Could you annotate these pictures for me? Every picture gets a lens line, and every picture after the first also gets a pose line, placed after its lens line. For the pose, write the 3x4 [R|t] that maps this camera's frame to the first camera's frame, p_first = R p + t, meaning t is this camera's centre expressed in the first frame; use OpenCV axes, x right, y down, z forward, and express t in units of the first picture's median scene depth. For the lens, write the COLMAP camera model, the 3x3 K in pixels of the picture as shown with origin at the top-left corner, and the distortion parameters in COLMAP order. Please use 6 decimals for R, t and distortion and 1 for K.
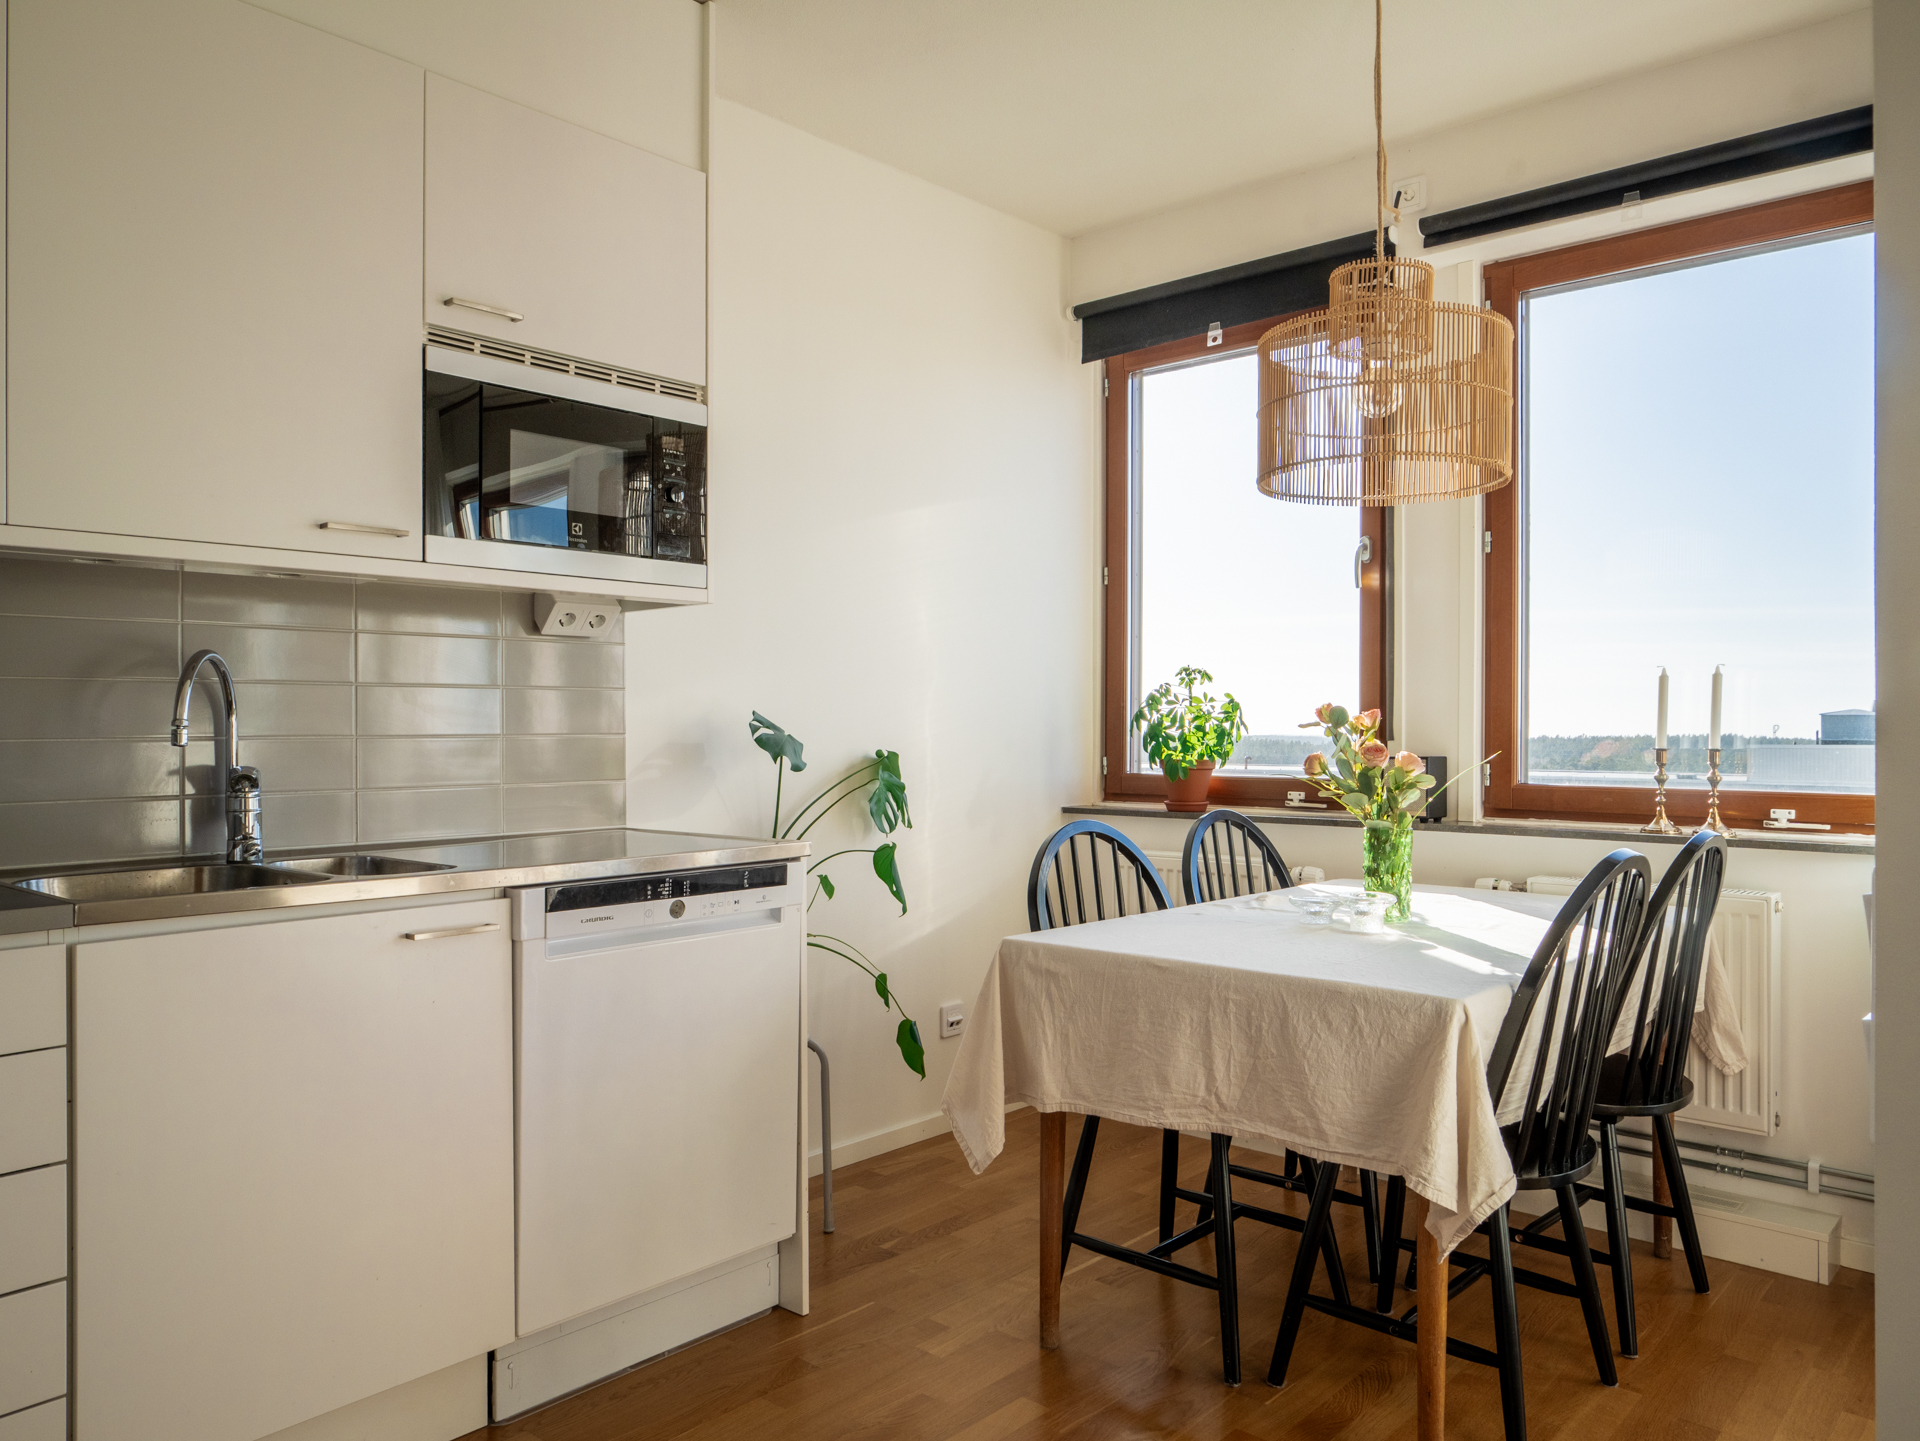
lens RADIAL K [[1372.0, 0, 960.0], [0, 1372.0, 720.5], [0, 0, 1]] dist [-0.010296, 0.000569]
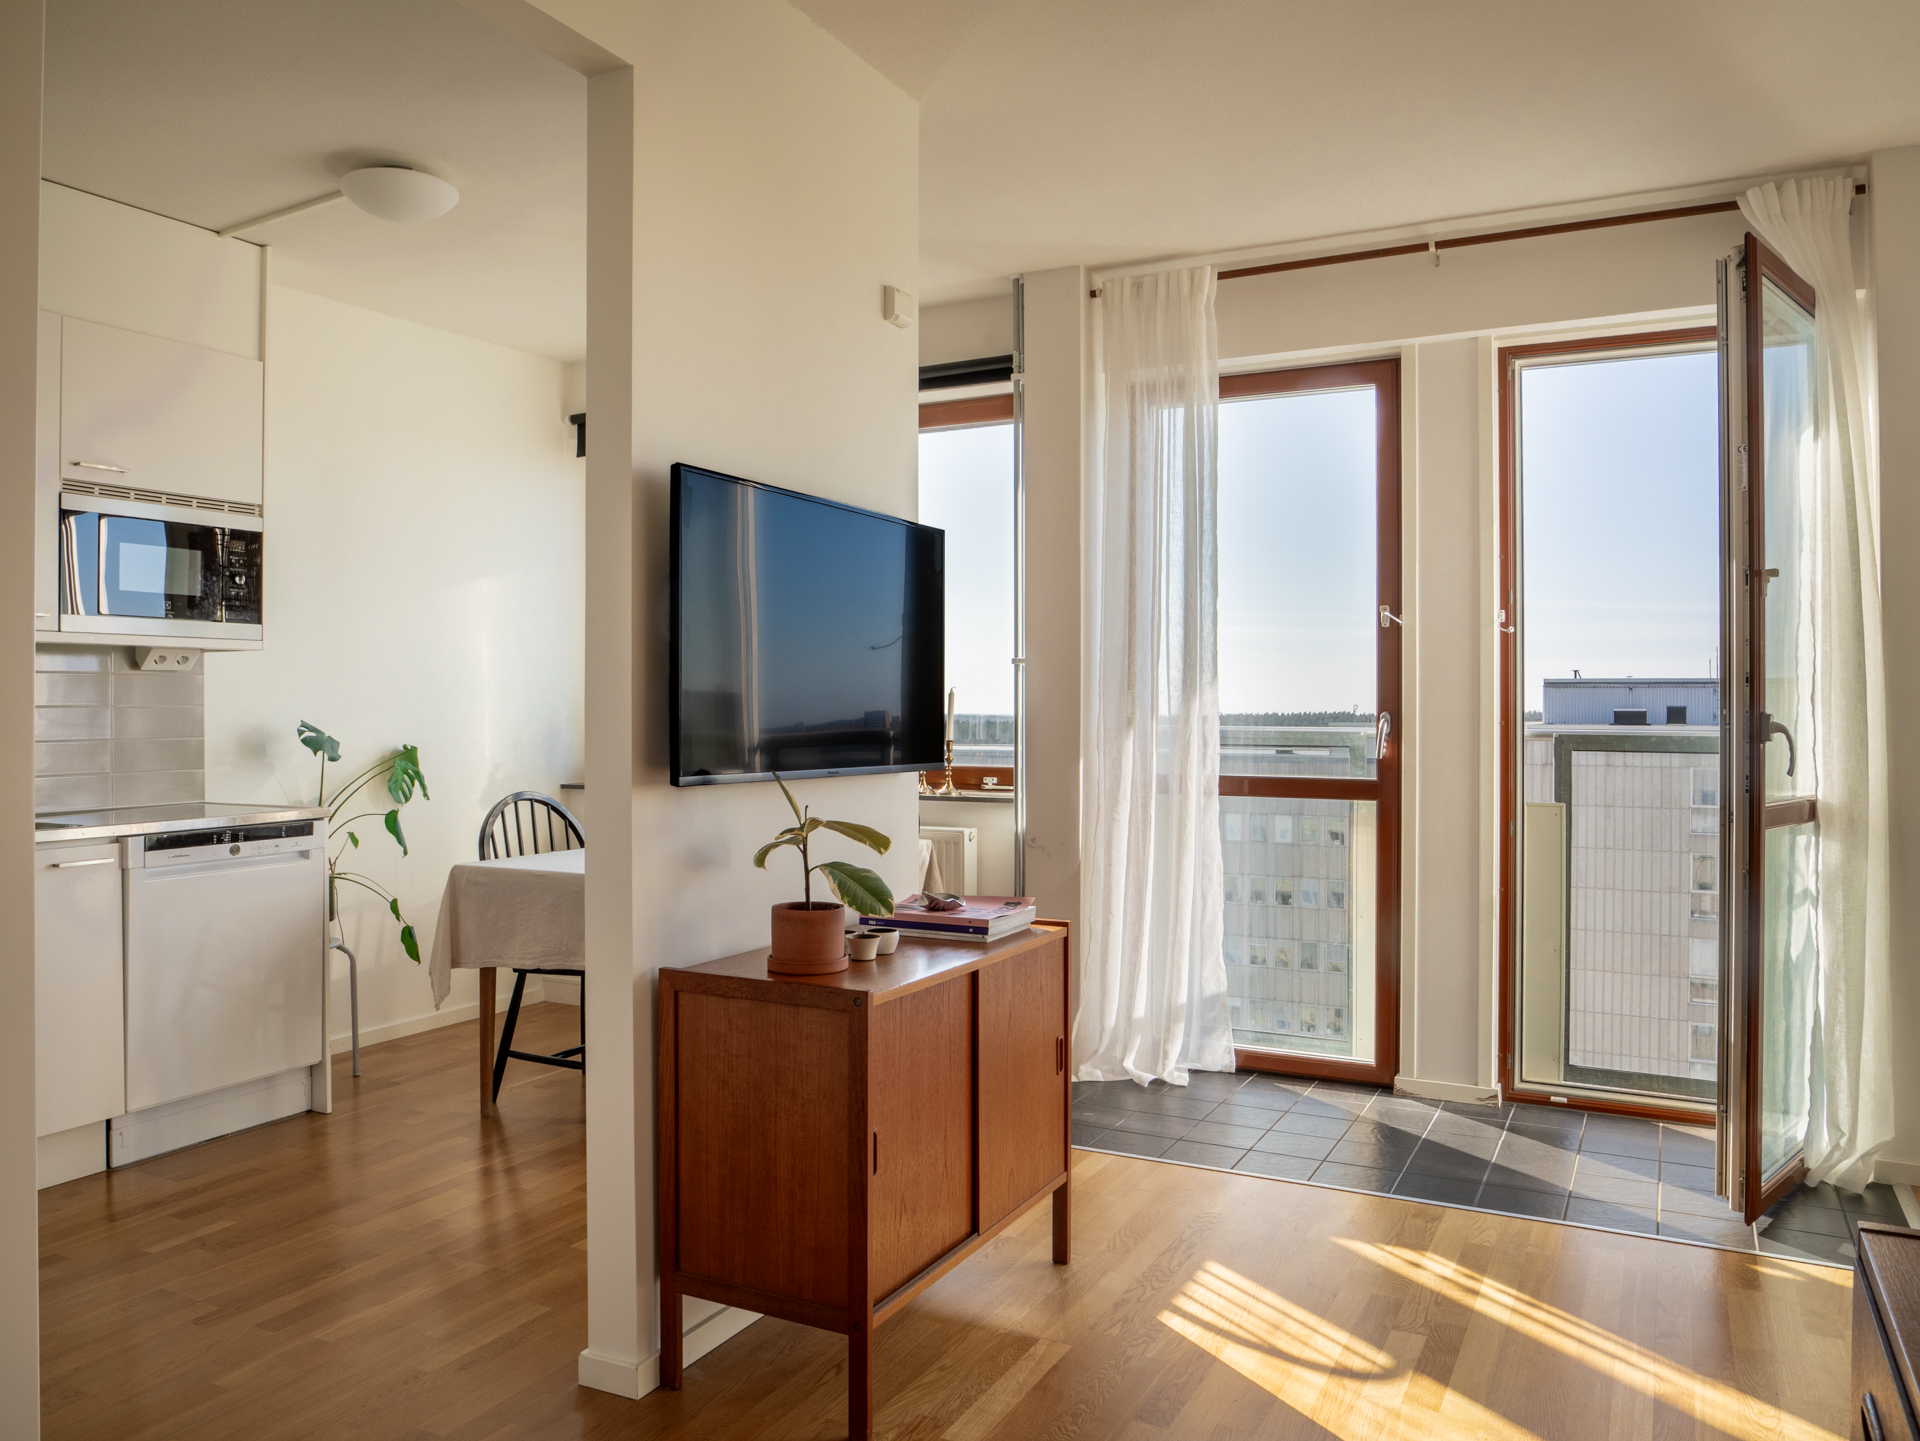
lens RADIAL K [[1404.1, 0, 961.4], [0, 1404.1, 690.2], [0, 0, 1]] dist [-0.028778, 0.005068]
pose [[0.971607, -0.000643, 0.236598, 0.208234], [0.001798, 0.999987, -0.004666, -0.035387], [-0.236592, 0.004959, 0.971596, -0.696560]]
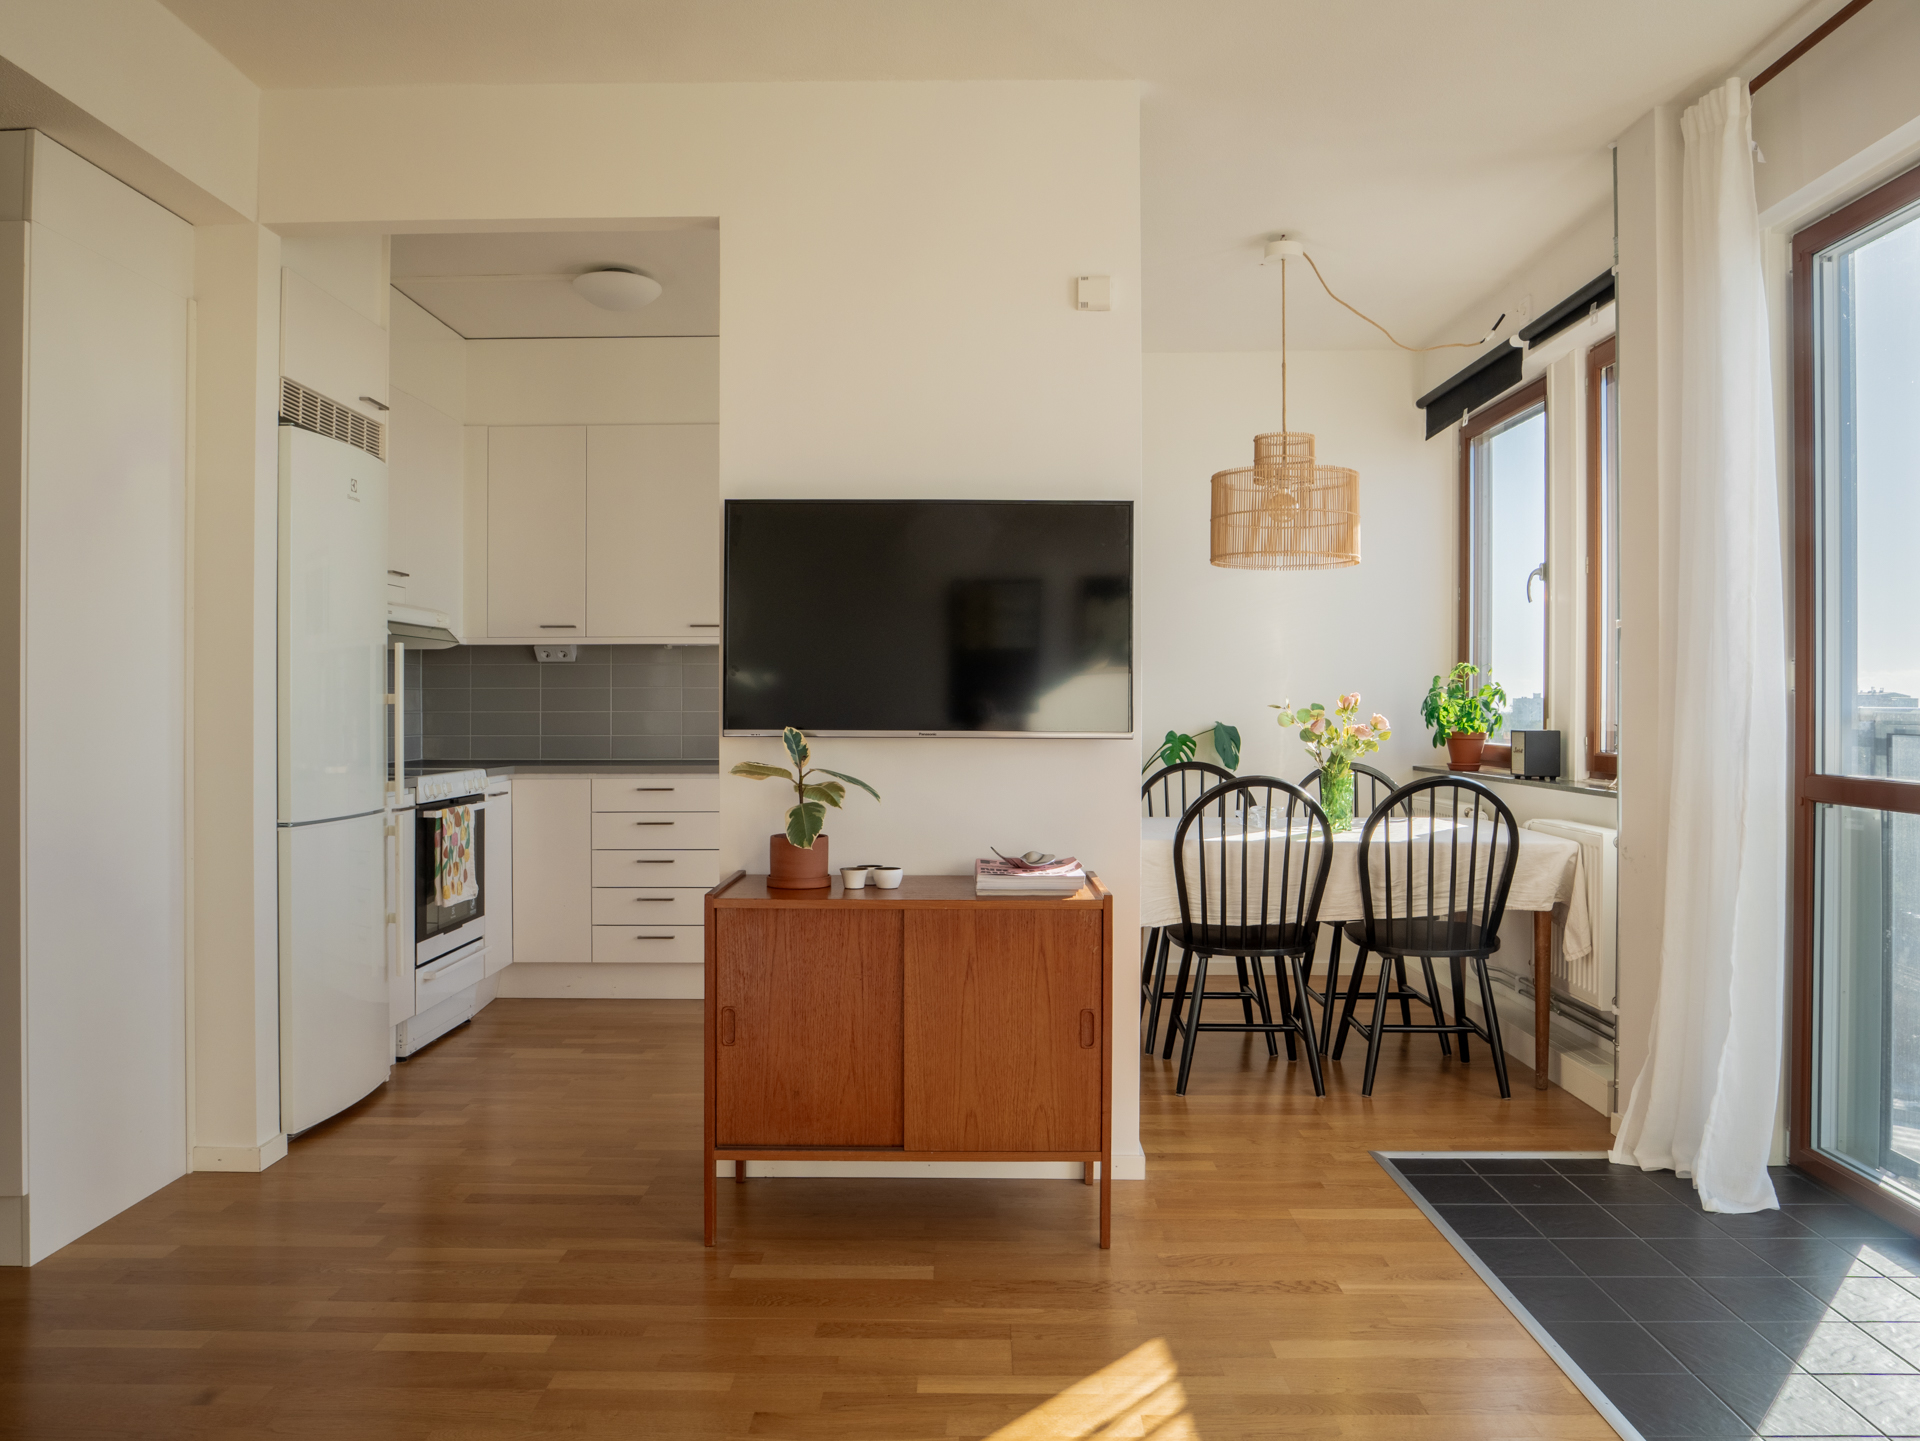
lens RADIAL K [[1404.1, 0, 961.4], [0, 1404.1, 690.2], [0, 0, 1]] dist [-0.028778, 0.005068]
pose [[0.656884, -0.007877, -0.753950, 1.326682], [0.002694, 0.999964, -0.008100, -0.004581], [0.753987, 0.003289, 0.656881, -0.418344]]
